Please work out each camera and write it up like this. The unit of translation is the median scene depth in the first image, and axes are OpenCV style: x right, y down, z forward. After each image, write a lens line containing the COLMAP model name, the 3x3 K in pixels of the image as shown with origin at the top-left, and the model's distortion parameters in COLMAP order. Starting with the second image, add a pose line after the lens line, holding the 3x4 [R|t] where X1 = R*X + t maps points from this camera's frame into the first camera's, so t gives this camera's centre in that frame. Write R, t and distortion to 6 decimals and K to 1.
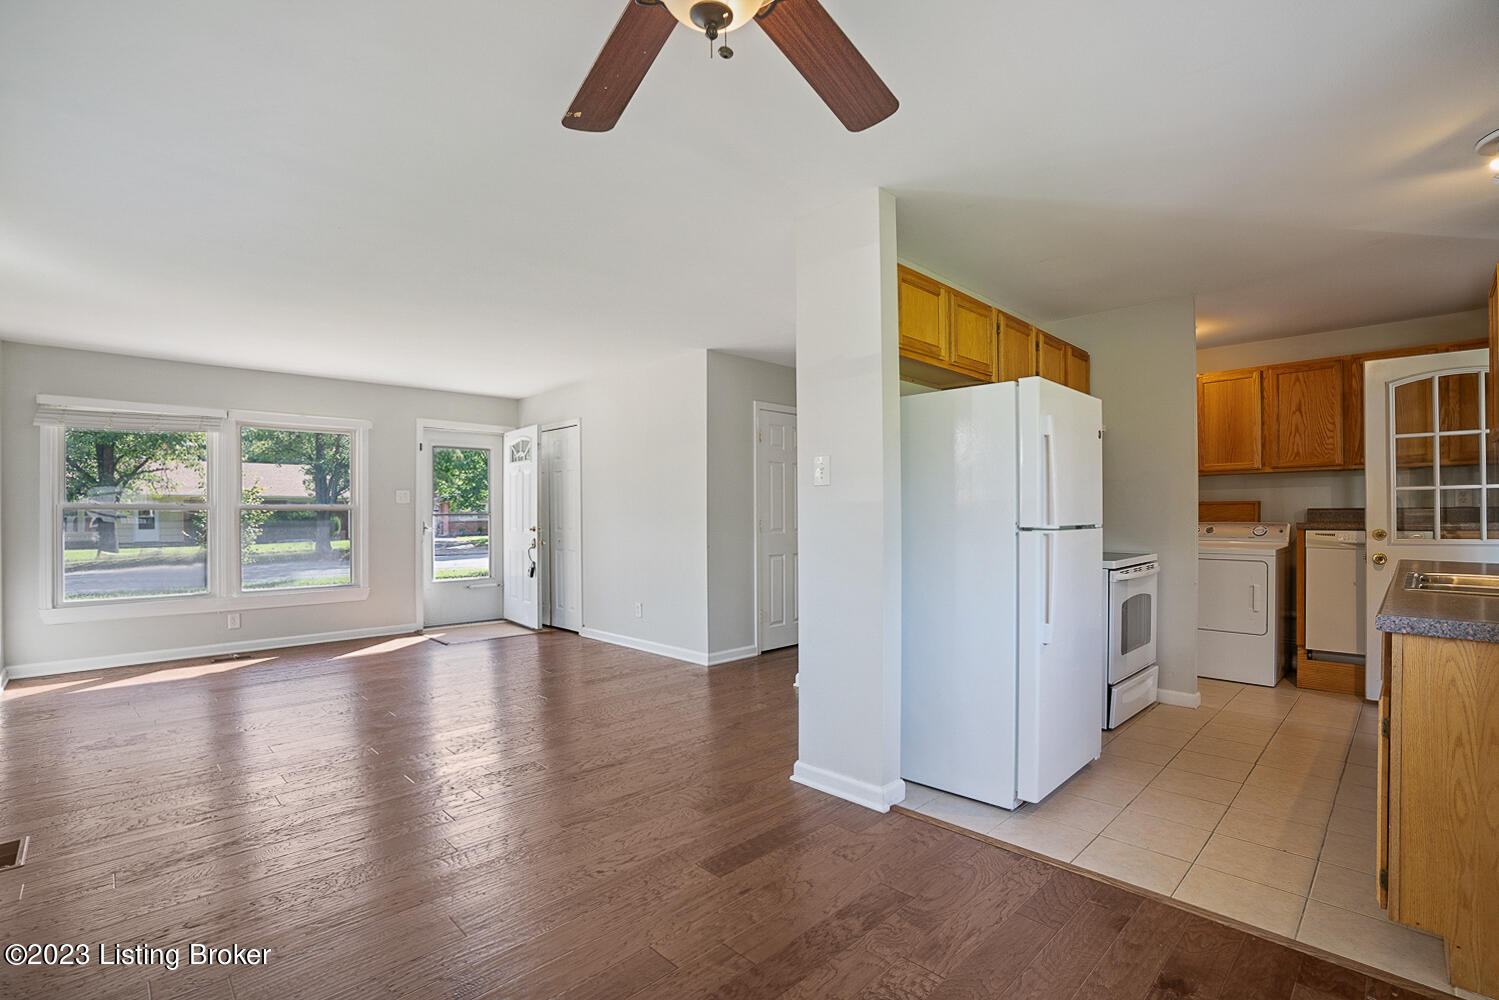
lens RADIAL K [[689.4, 0, 748.6], [0, 689.4, 520.3], [0, 0, 1]] dist [-0.069575, 0.028526]
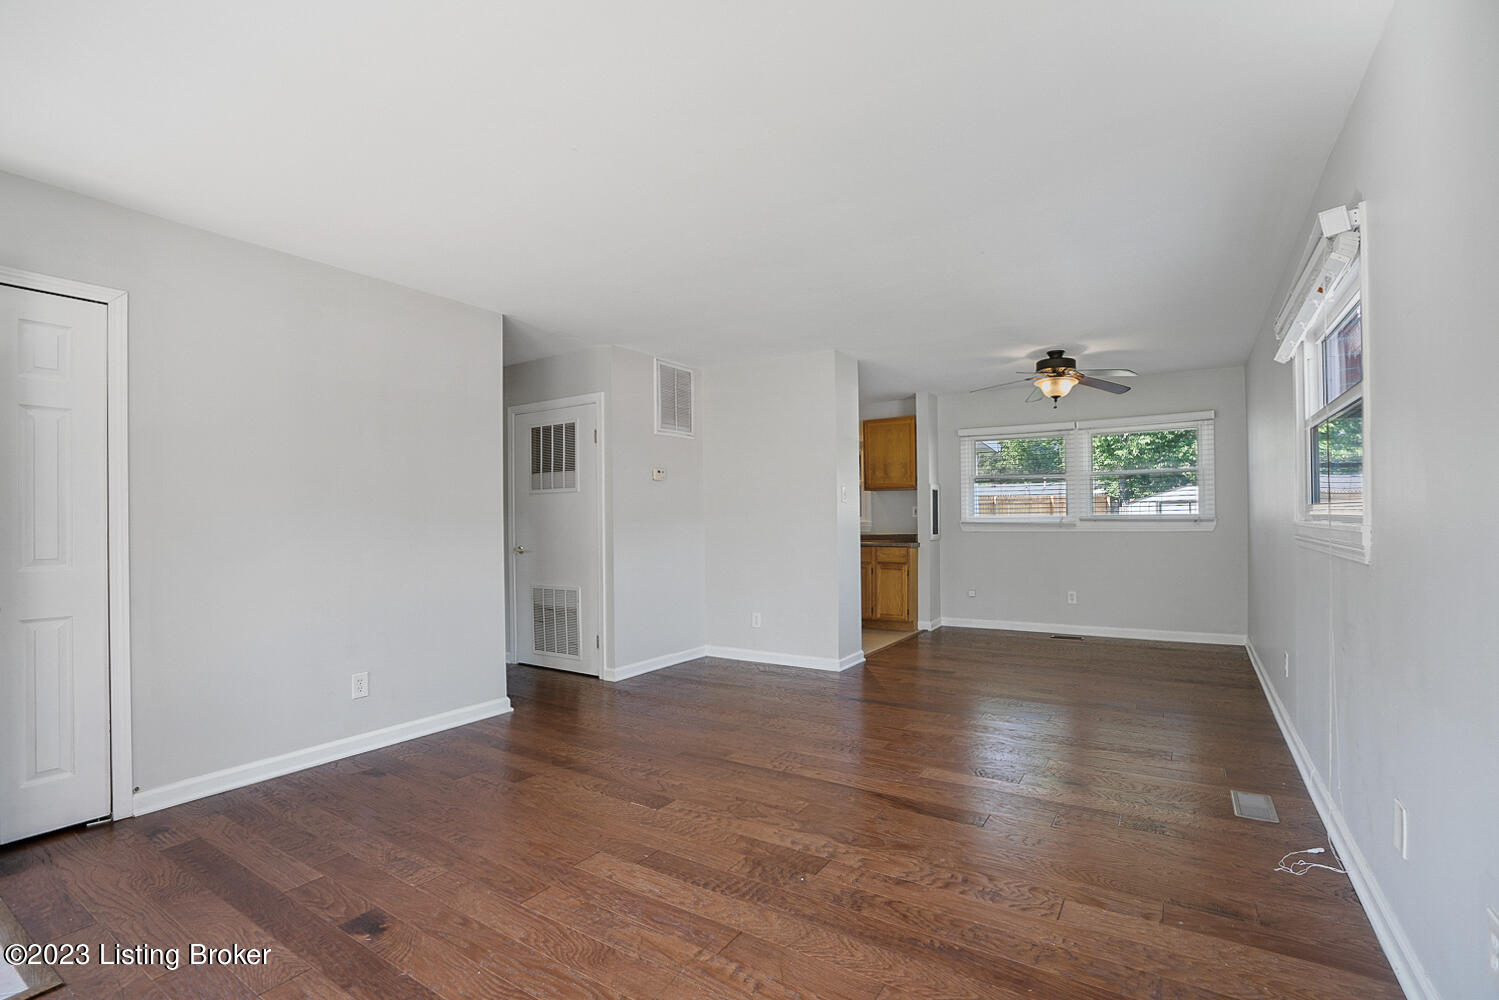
lens RADIAL K [[689.4, 0, 748.6], [0, 689.4, 520.3], [0, 0, 1]] dist [-0.069575, 0.028526]
pose [[-0.223594, 0.010453, 0.974626, -1.690981], [0.024309, 0.999691, -0.005145, 0.000146], [-0.974379, 0.022542, -0.223779, 1.714993]]
